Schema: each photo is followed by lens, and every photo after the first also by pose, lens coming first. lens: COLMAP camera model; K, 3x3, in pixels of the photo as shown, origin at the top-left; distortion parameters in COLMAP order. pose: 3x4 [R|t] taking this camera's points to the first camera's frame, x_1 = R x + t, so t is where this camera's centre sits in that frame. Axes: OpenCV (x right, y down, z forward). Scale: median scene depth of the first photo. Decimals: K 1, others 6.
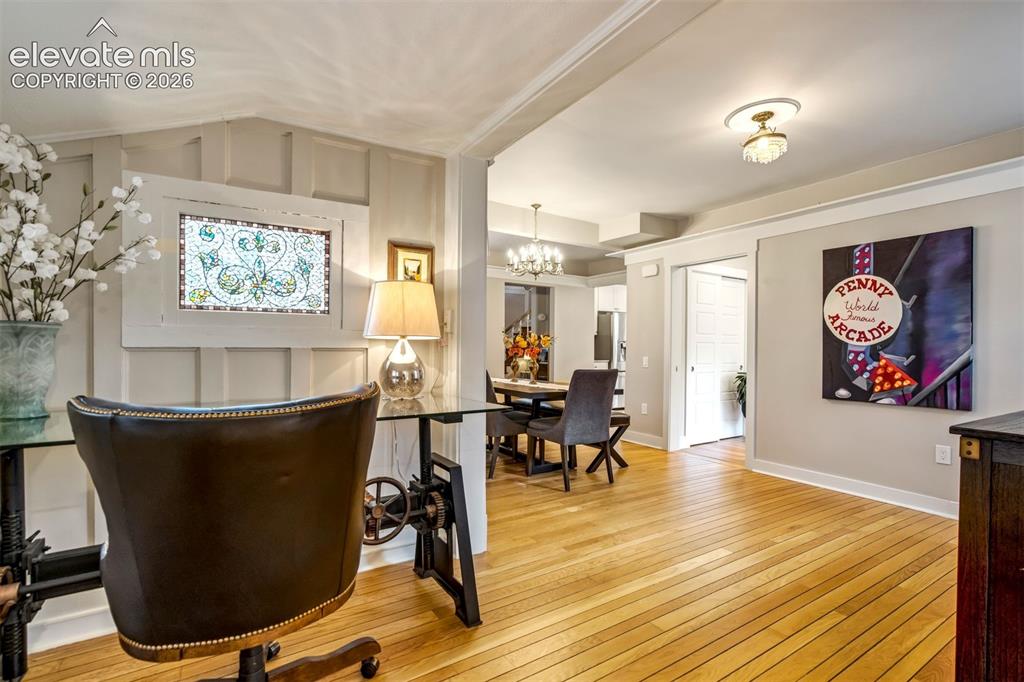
lens RADIAL K [[476.5, 0, 517.9], [0, 476.5, 346.4], [0, 0, 1]] dist [-0.001225, 0.000081]
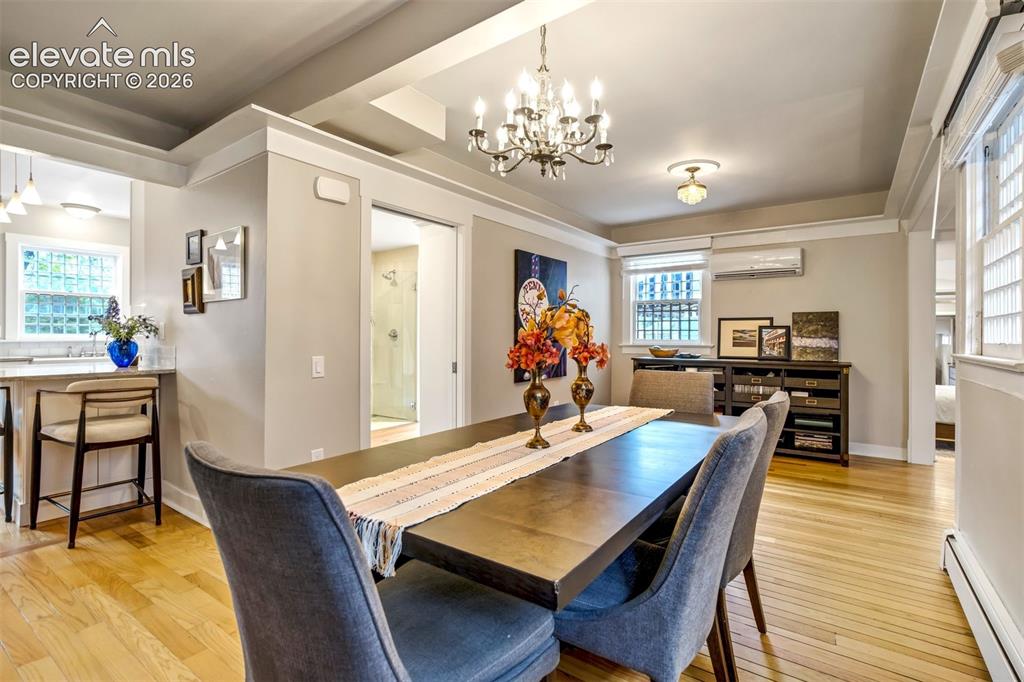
lens RADIAL K [[482.8, 0, 515.3], [0, 482.8, 329.5], [0, 0, 1]] dist [-0.001008, 0.000721]
pose [[-0.378284, -0.001034, 0.925689, -0.443781], [-0.010602, 0.999939, -0.003215, -0.010990], [-0.925629, -0.011031, -0.378272, 1.542863]]
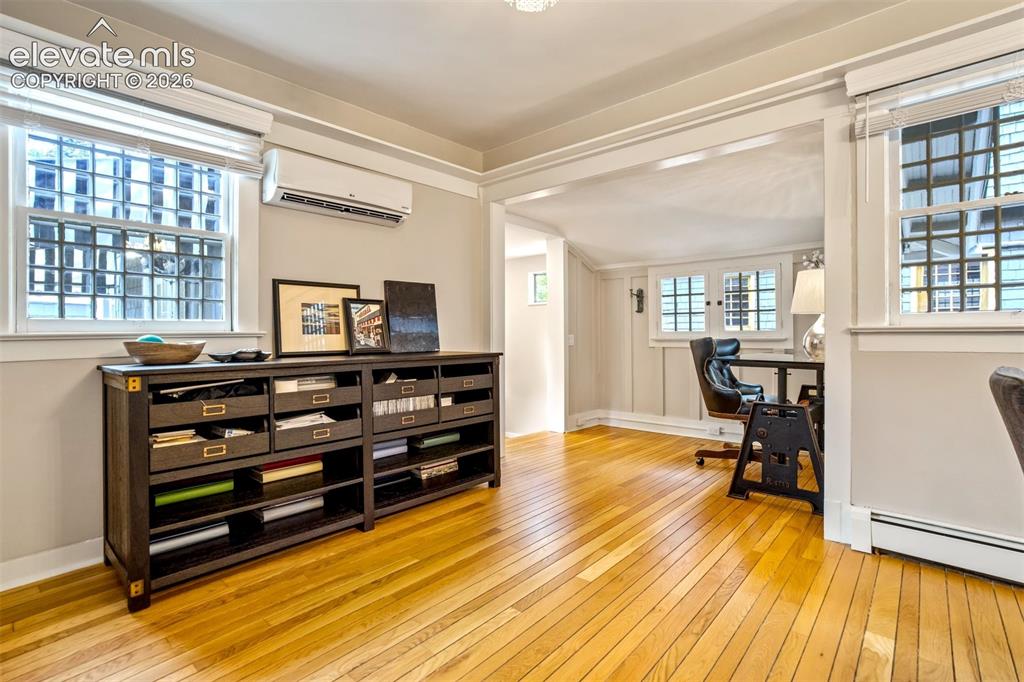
lens RADIAL K [[482.8, 0, 515.3], [0, 482.8, 329.5], [0, 0, 1]] dist [-0.001008, 0.000721]
pose [[-0.960313, -0.010599, -0.278724, 0.548626], [-0.008019, 0.999914, -0.010397, 0.027422], [0.278810, -0.007749, -0.960315, 1.232005]]
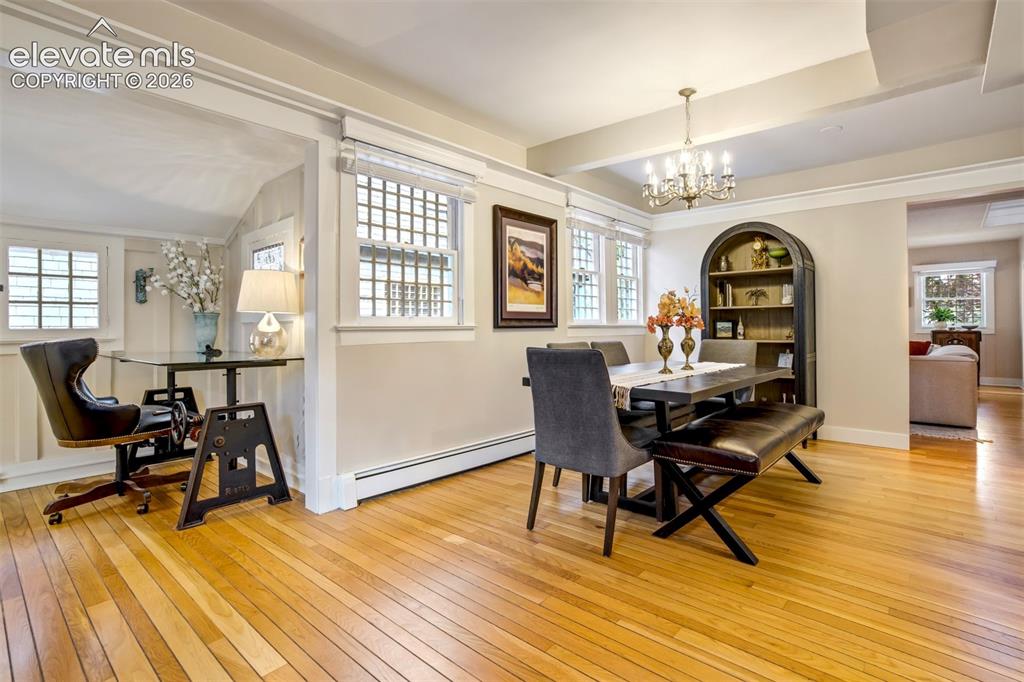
lens RADIAL K [[486.8, 0, 533.0], [0, 486.8, 319.3], [0, 0, 1]] dist [-0.021010, 0.000359]
pose [[0.293265, -0.029463, -0.955577, 0.770494], [0.009434, 0.999566, -0.027923, 0.028330], [0.955985, -0.000826, 0.293415, 0.806949]]
